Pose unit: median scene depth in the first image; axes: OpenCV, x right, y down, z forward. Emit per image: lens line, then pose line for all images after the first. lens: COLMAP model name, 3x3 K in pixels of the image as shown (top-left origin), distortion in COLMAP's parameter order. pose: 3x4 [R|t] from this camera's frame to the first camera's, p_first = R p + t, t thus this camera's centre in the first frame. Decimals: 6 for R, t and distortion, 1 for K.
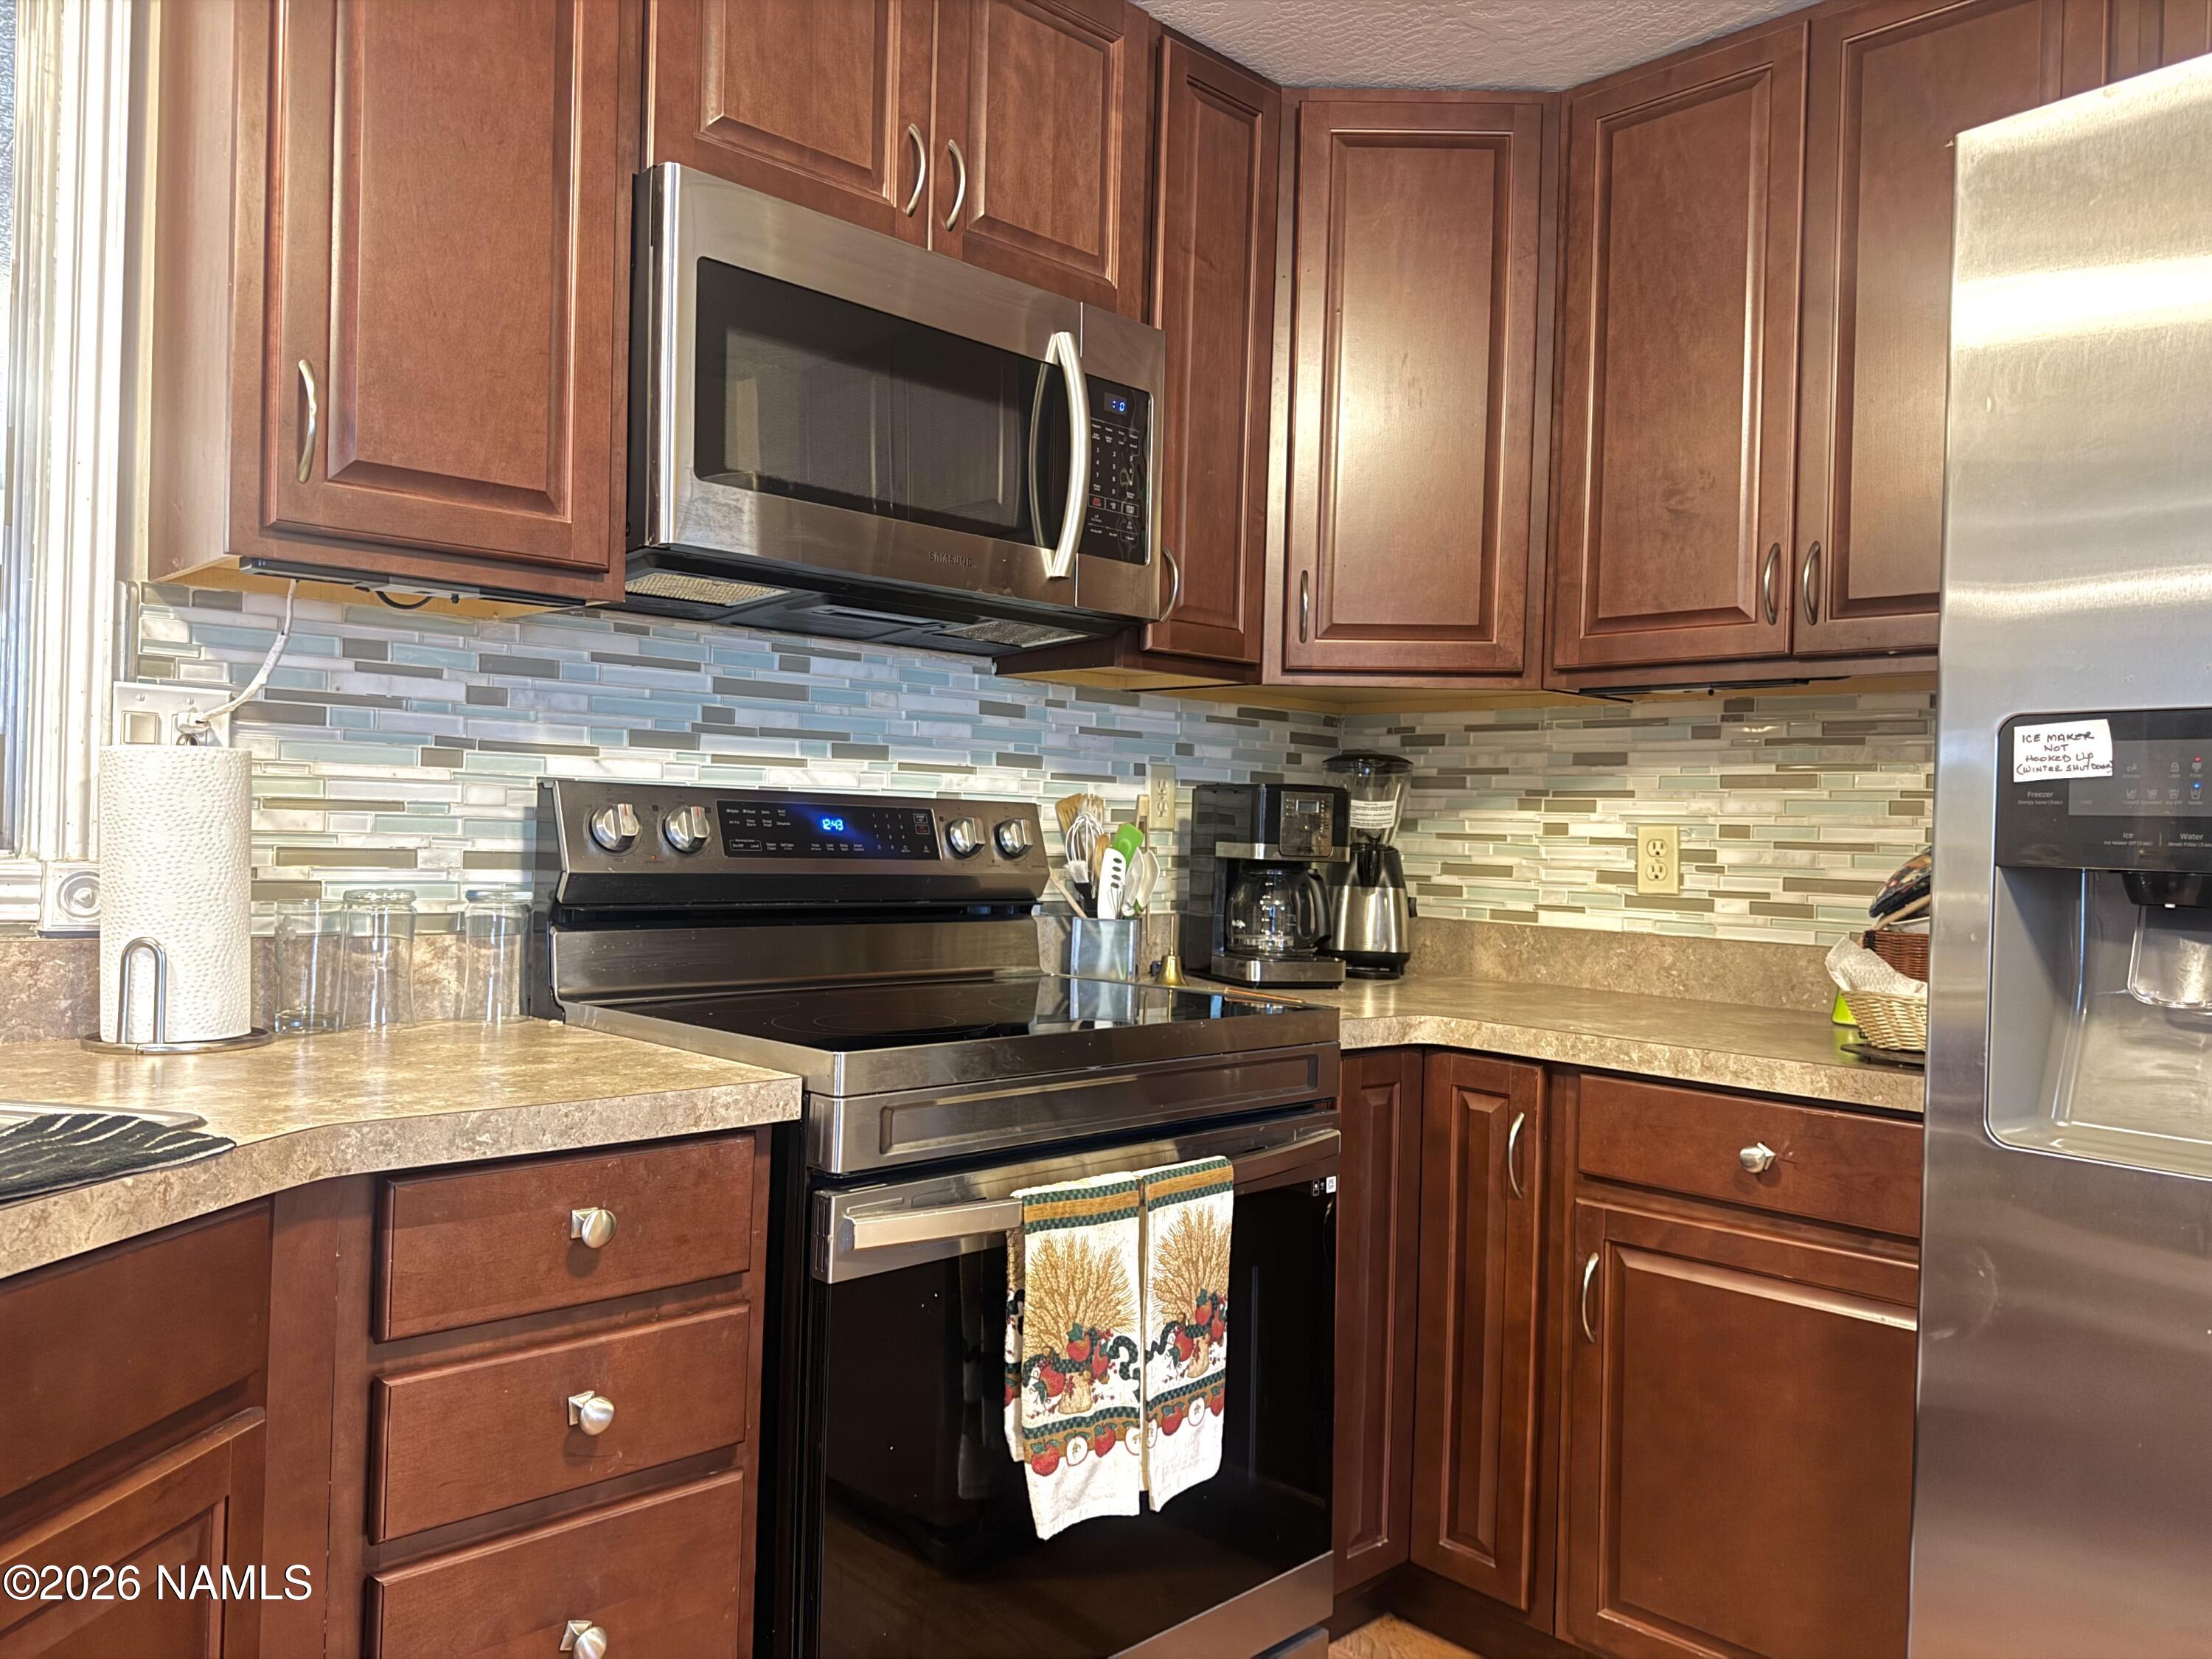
lens RADIAL K [[1574.8, 0, 1072.6], [0, 1574.8, 830.3], [0, 0, 1]] dist [0.083444, -0.177897]
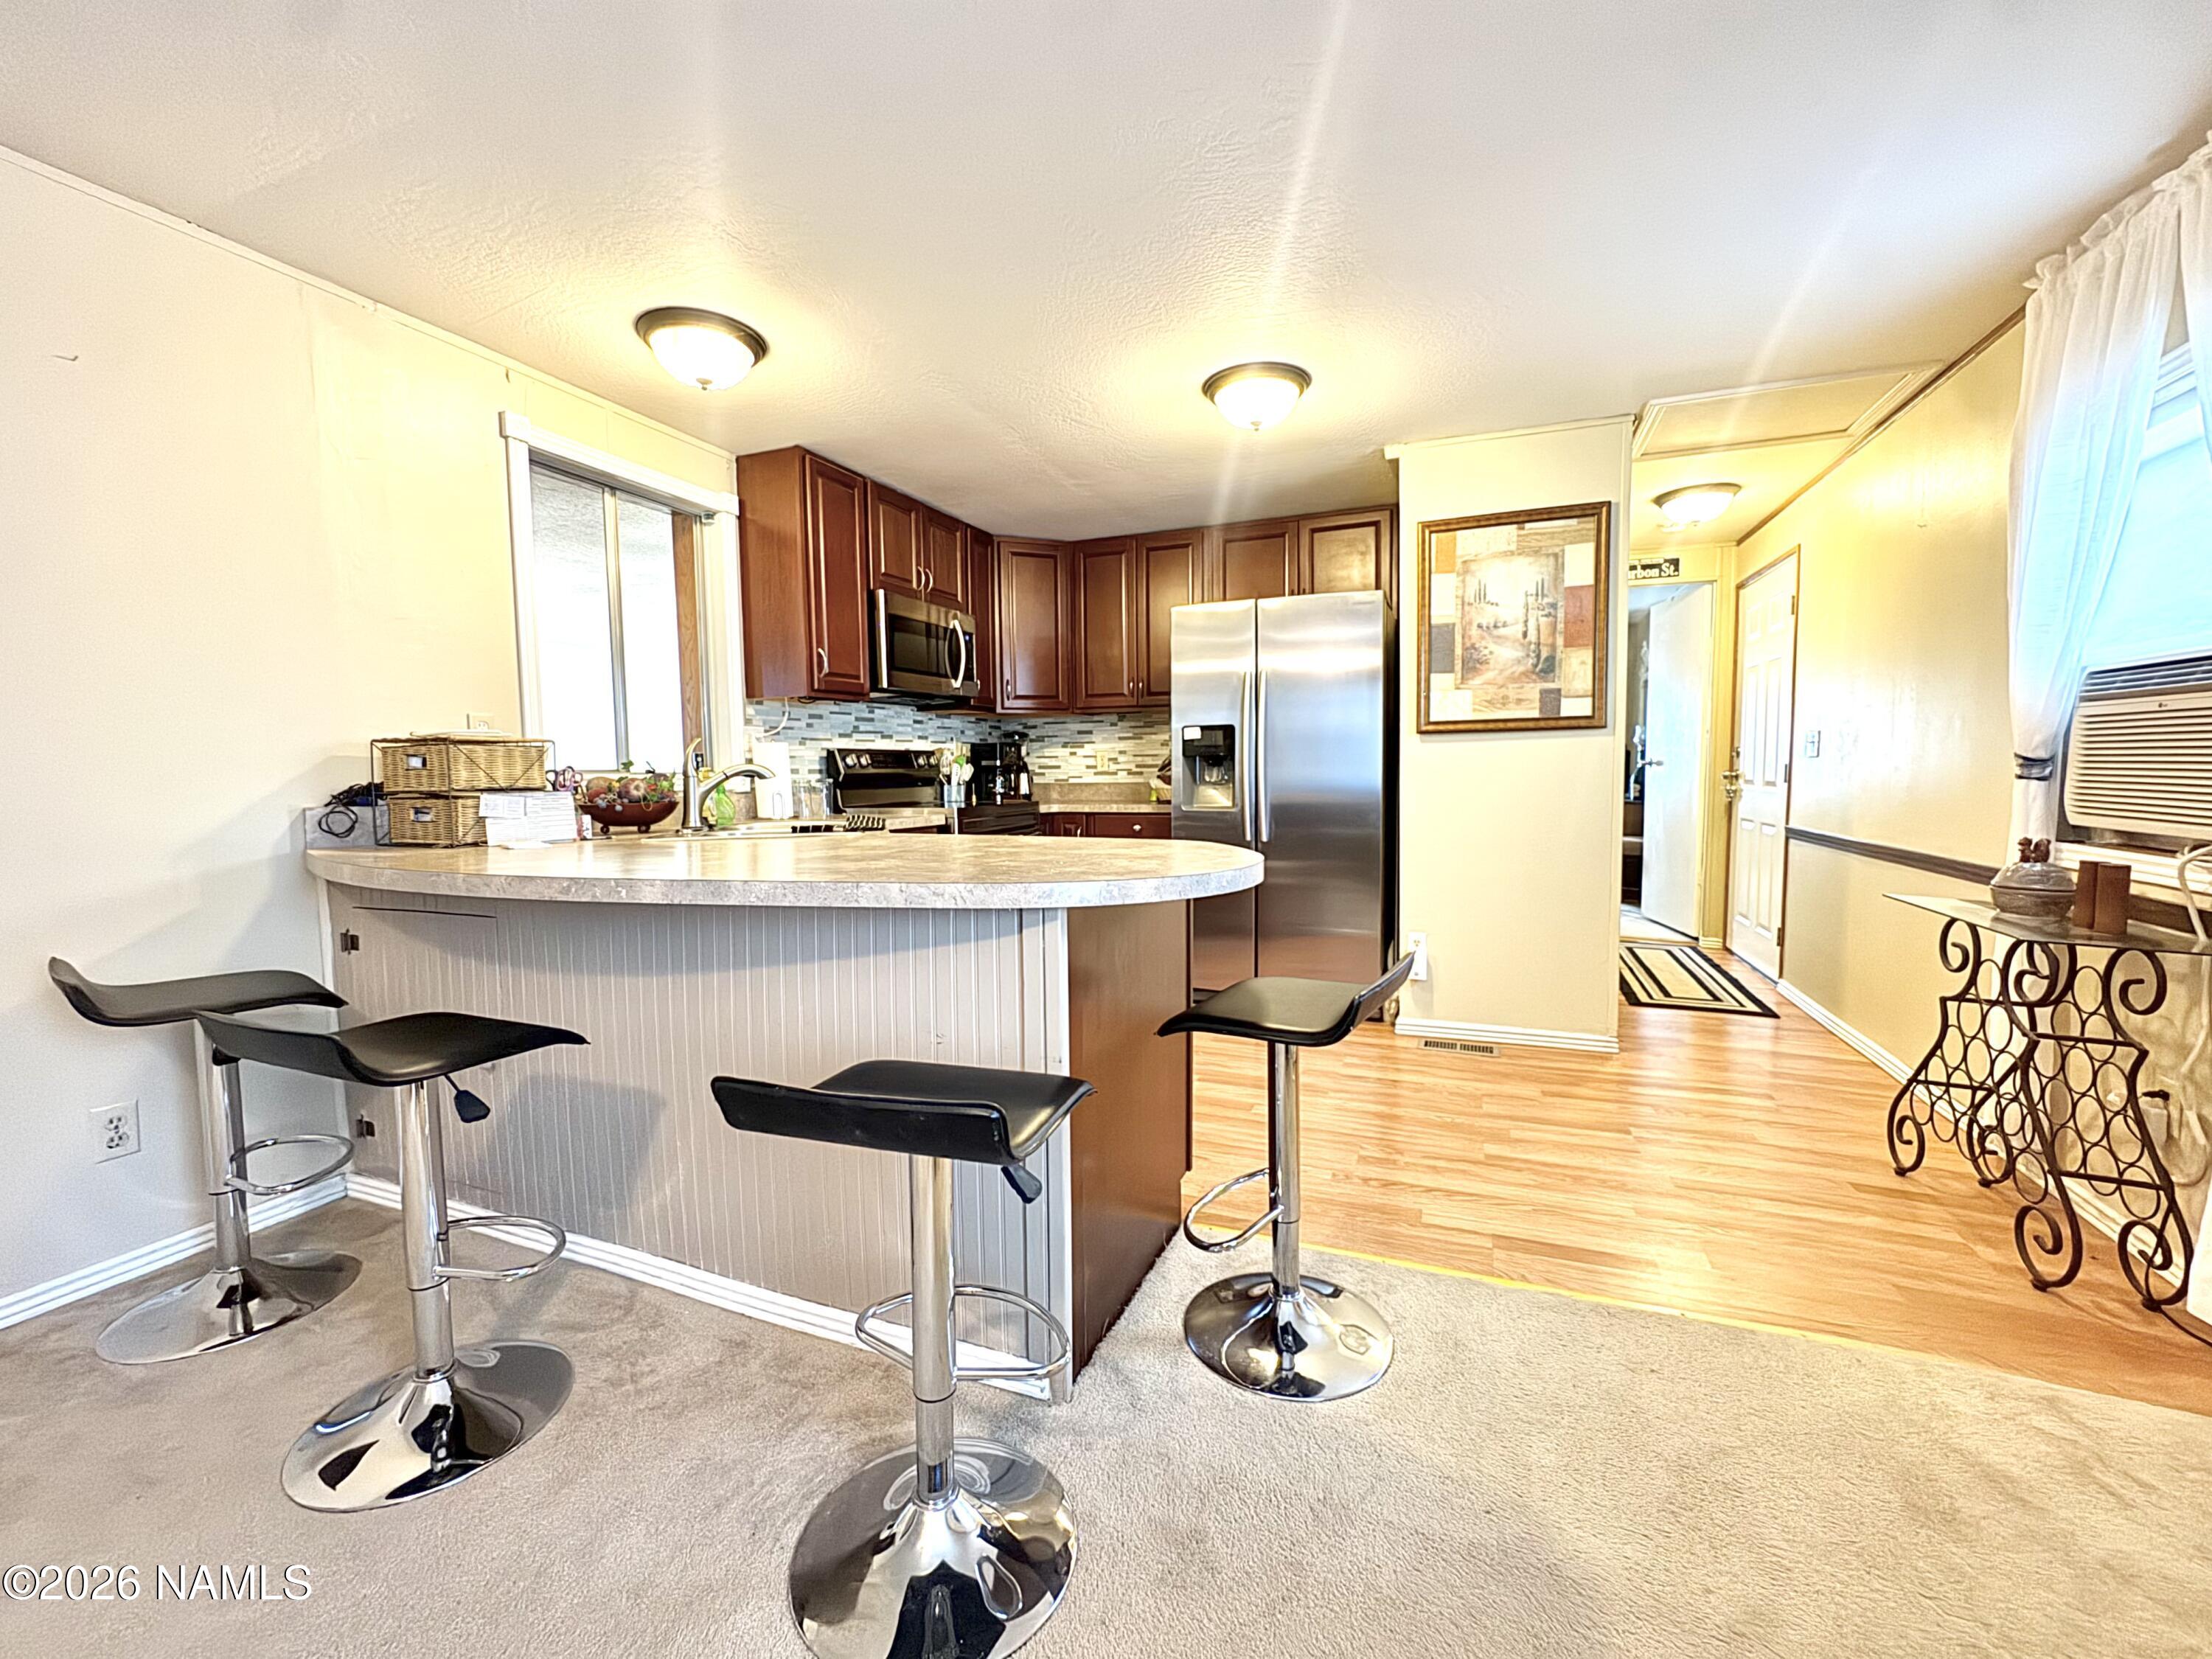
lens RADIAL K [[887.6, 0, 1103.6], [0, 887.6, 825.5], [0, 0, 1]] dist [-0.002525, -0.000430]
pose [[0.914321, -0.067834, 0.399269, -0.532526], [0.039806, 0.996152, 0.078086, 0.009127], [-0.403030, -0.055503, 0.913502, -1.008639]]
